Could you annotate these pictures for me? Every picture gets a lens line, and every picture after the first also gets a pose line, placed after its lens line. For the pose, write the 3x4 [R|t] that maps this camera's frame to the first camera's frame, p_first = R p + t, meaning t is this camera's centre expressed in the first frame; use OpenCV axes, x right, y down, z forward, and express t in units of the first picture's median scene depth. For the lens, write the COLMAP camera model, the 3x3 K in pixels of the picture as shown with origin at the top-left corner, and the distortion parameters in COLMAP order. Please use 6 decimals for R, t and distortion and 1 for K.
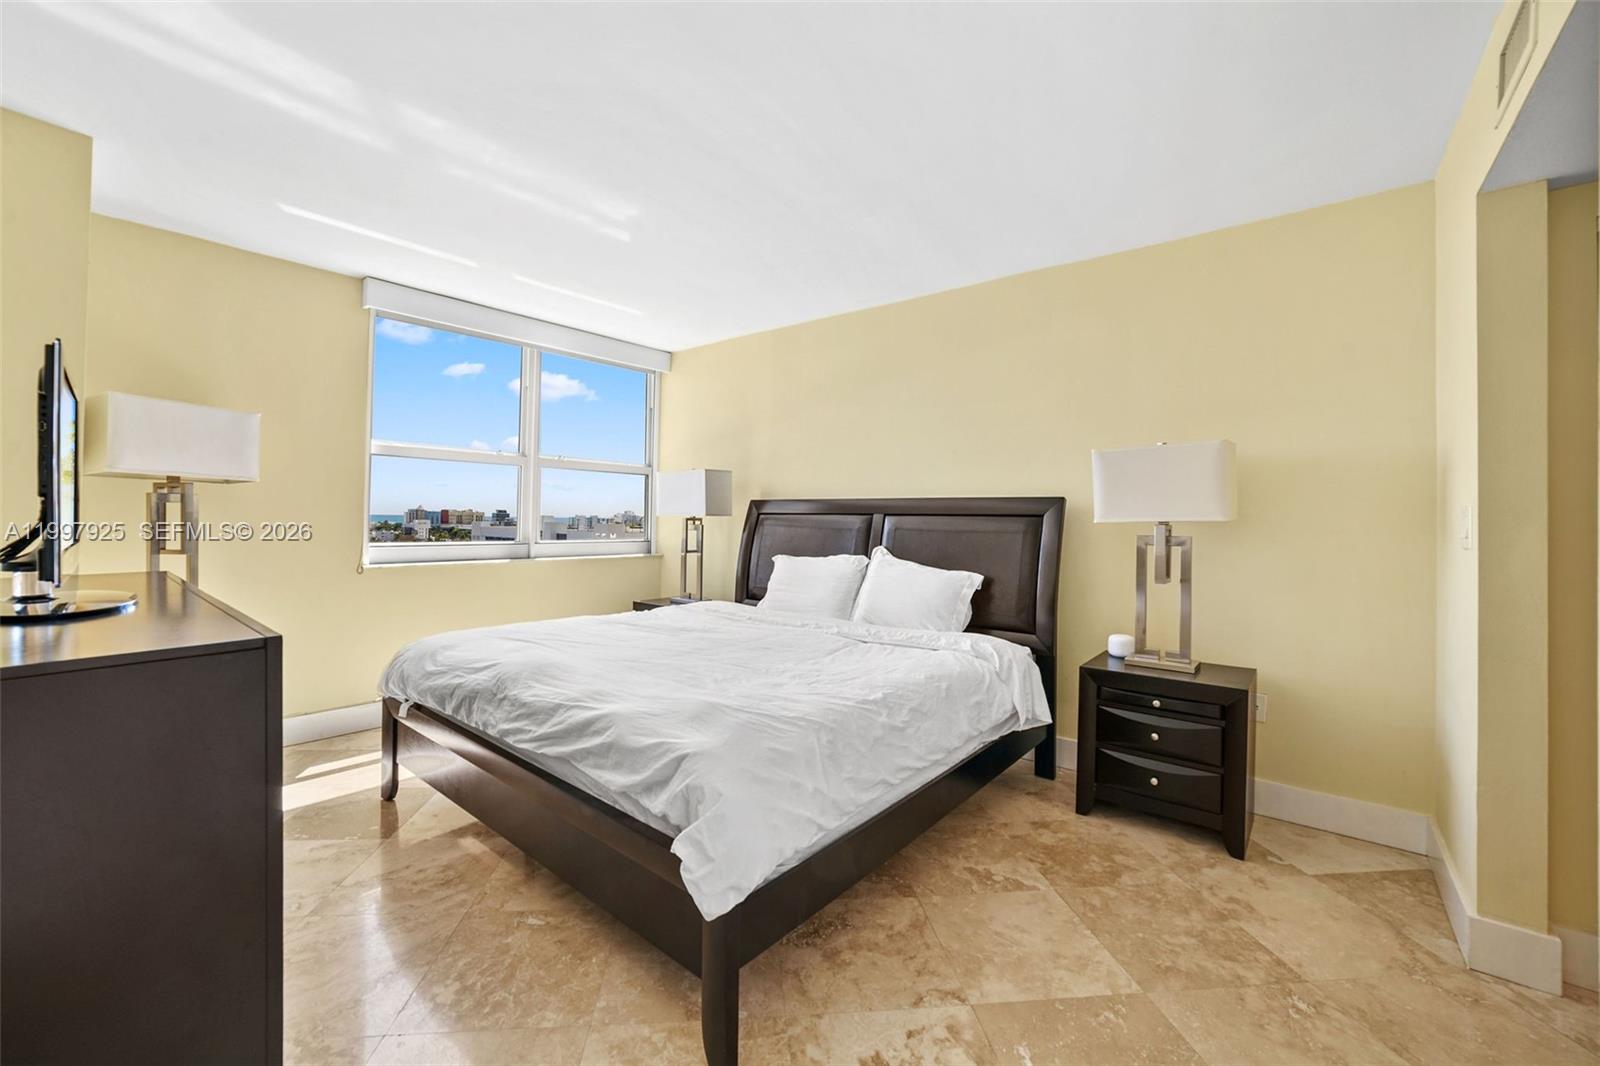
lens RADIAL K [[633.2, 0, 801.1], [0, 633.2, 513.8], [0, 0, 1]] dist [-0.048993, 0.018425]
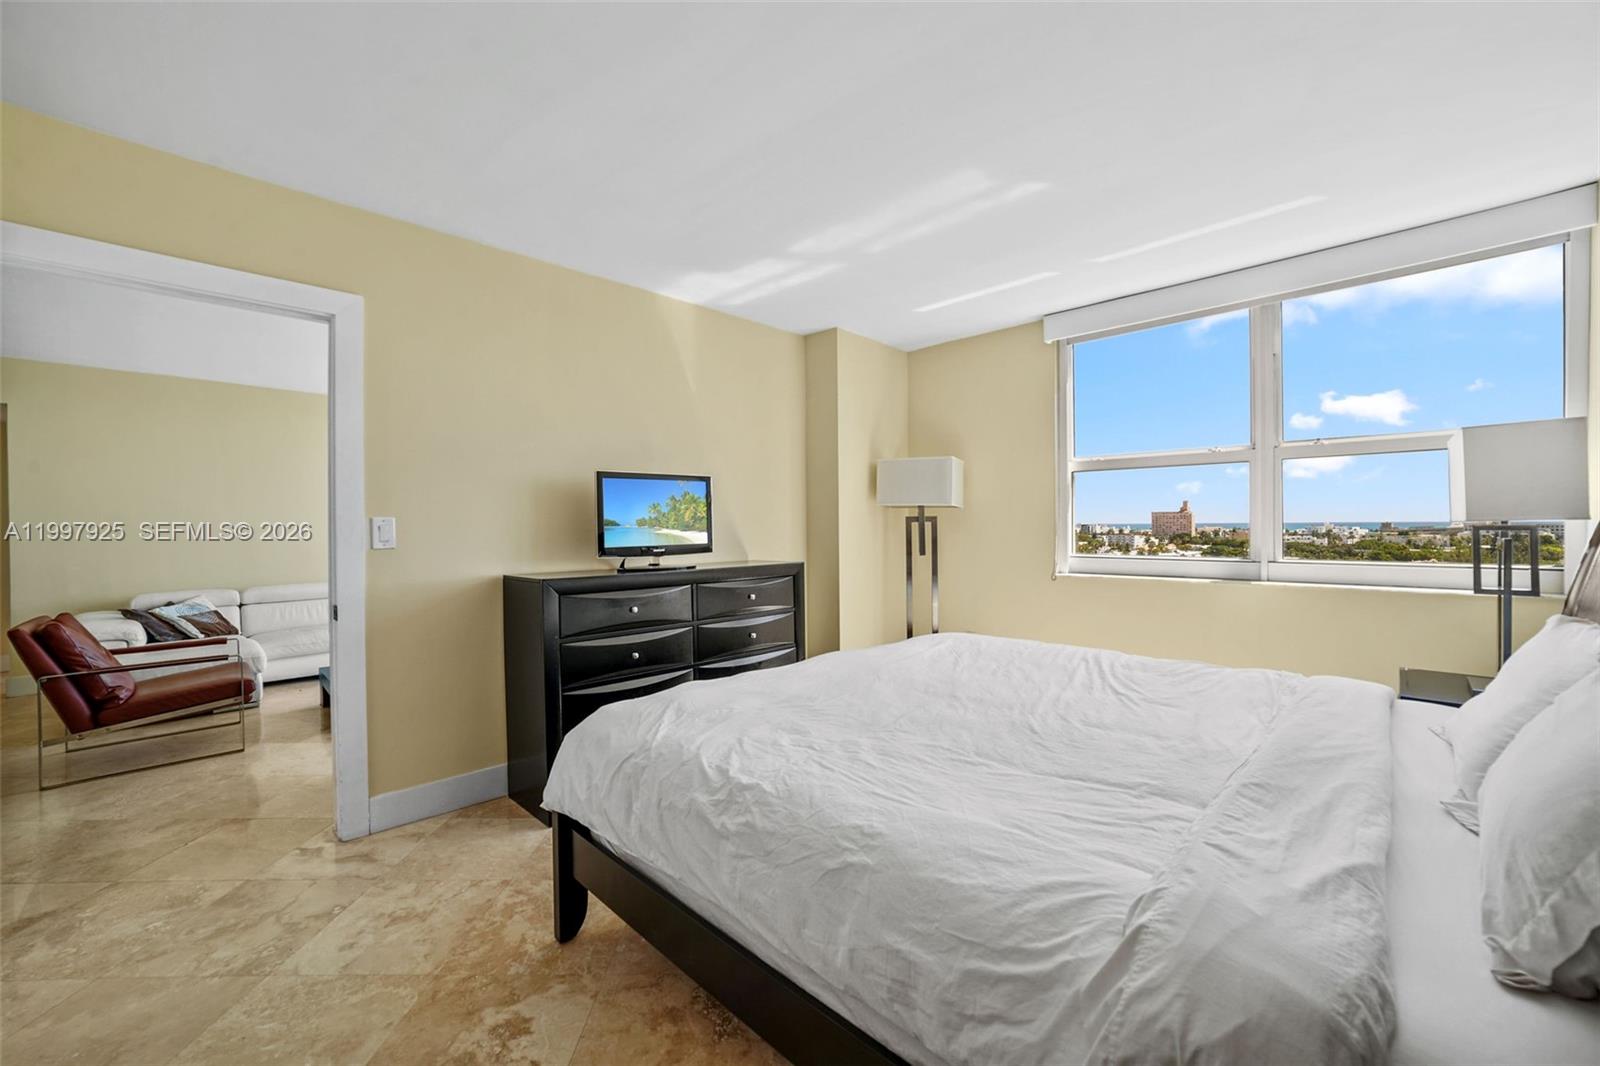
lens RADIAL K [[633.8, 0, 794.3], [0, 633.8, 528.4], [0, 0, 1]] dist [-0.045876, 0.019214]
pose [[-0.088795, -0.005027, -0.996037, 0.754861], [0.013945, 0.999883, -0.006289, 0.007694], [0.995952, -0.014448, -0.088715, 1.020475]]
